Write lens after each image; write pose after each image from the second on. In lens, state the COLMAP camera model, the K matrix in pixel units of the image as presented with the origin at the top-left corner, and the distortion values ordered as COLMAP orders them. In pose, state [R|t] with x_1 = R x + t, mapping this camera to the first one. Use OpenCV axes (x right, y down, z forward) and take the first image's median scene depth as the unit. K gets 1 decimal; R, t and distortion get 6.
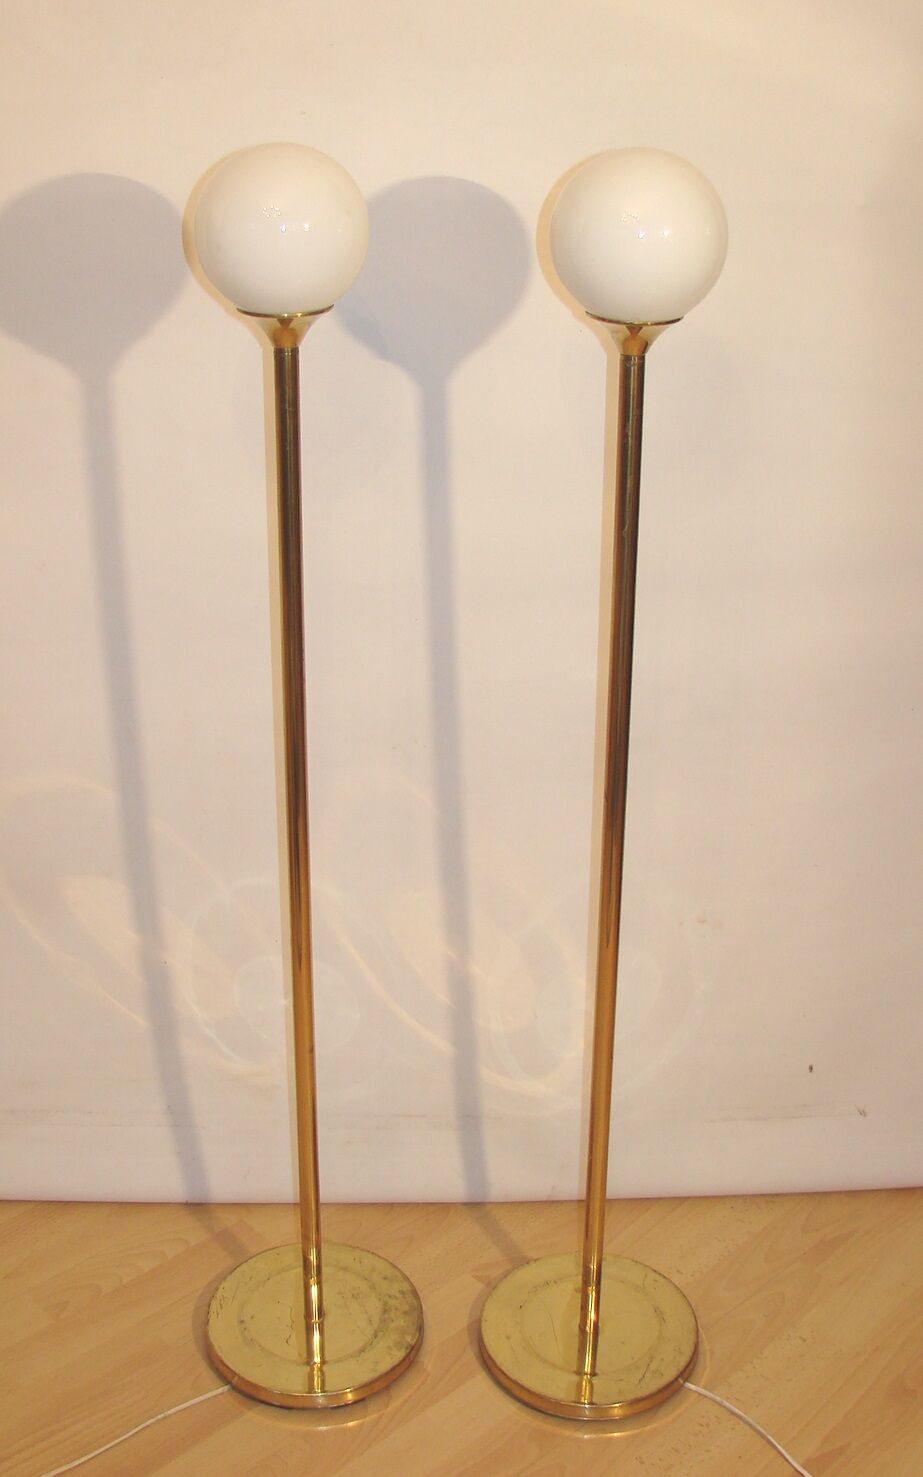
lens RADIAL K [[1727.9, 0, 443.5], [0, 1727.9, 710.4], [0, 0, 1]] dist [-0.114293, 0.034430]
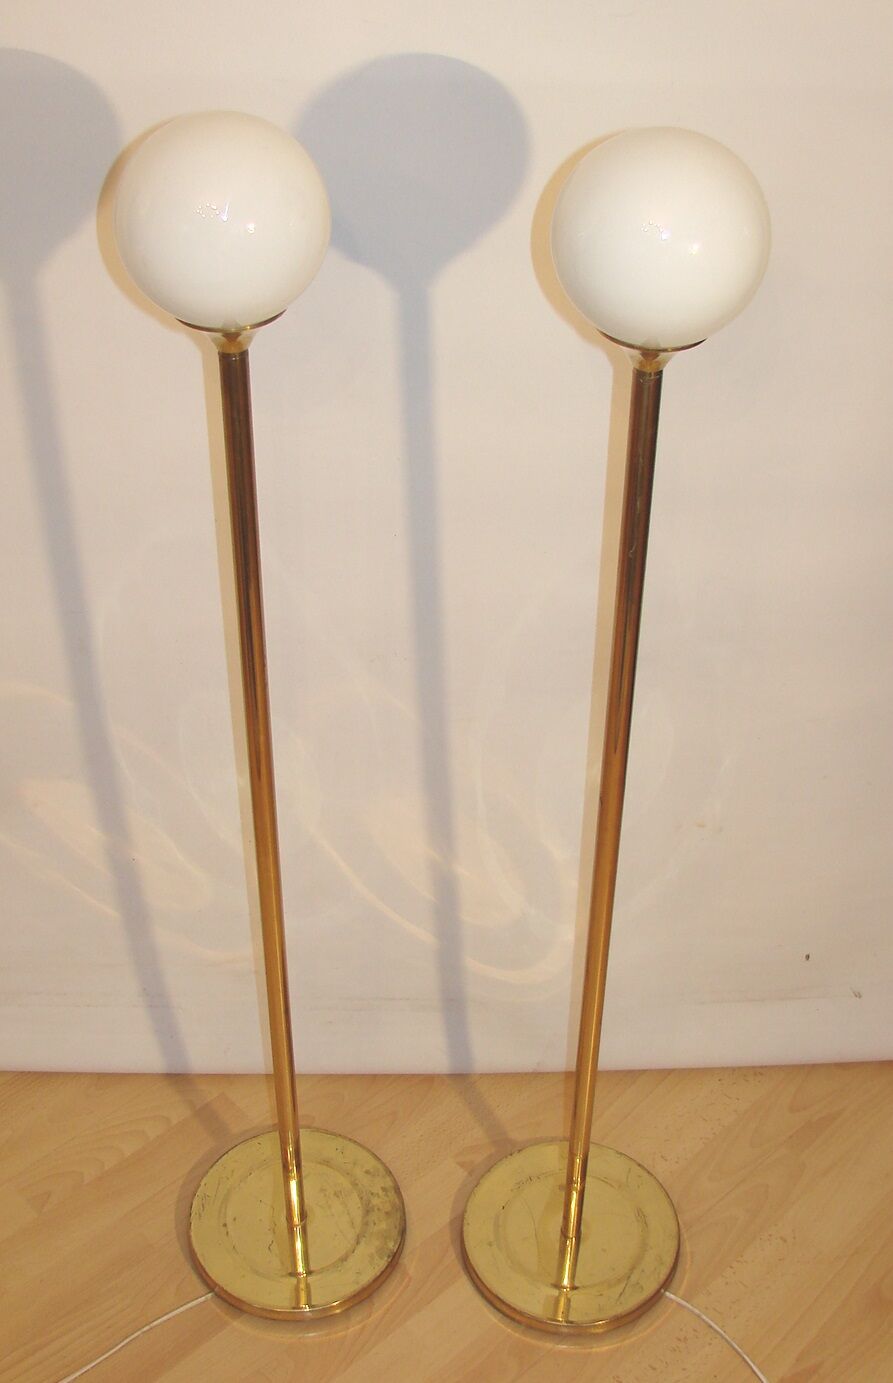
lens RADIAL K [[1753.9, 0, 446.5], [0, 1753.9, 691.5], [0, 0, 1]] dist [-0.129960, -0.004644]
pose [[0.999989, 0.003017, 0.003576, 0.007479], [-0.003851, 0.964882, 0.262655, -0.207409], [-0.002658, -0.262666, 0.964883, 0.099919]]
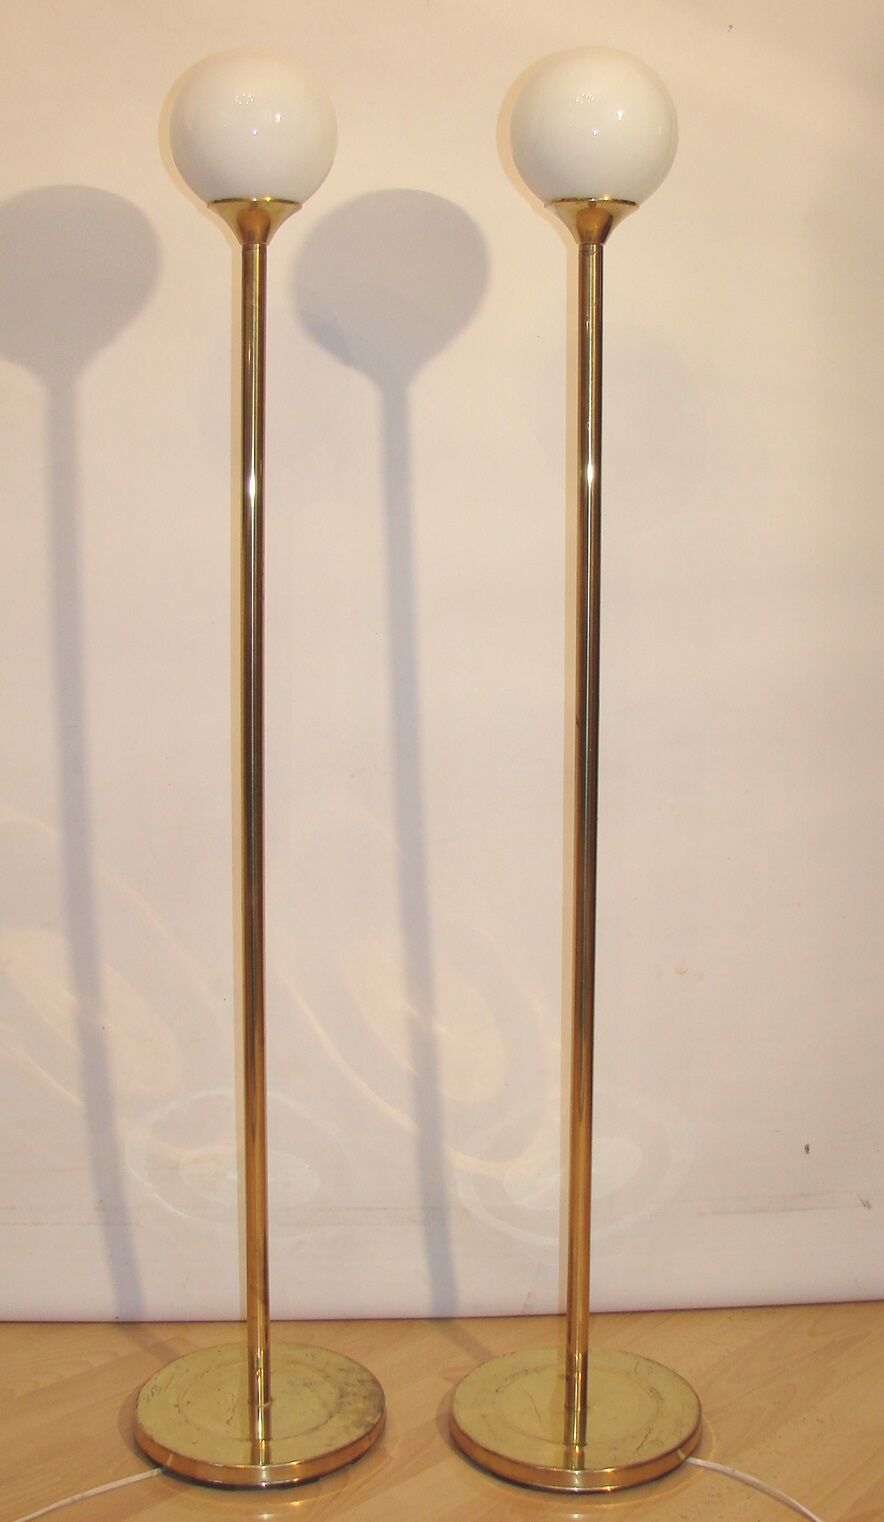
lens RADIAL K [[1729.4, 0, 442.0], [0, 1729.4, 761.0], [0, 0, 1]] dist [-0.101152, 0.004617]
pose [[0.999540, -0.002617, 0.030226, -0.008446], [0.010486, 0.964674, -0.263239, 0.267713], [-0.028469, 0.263435, 0.964257, 0.072160]]
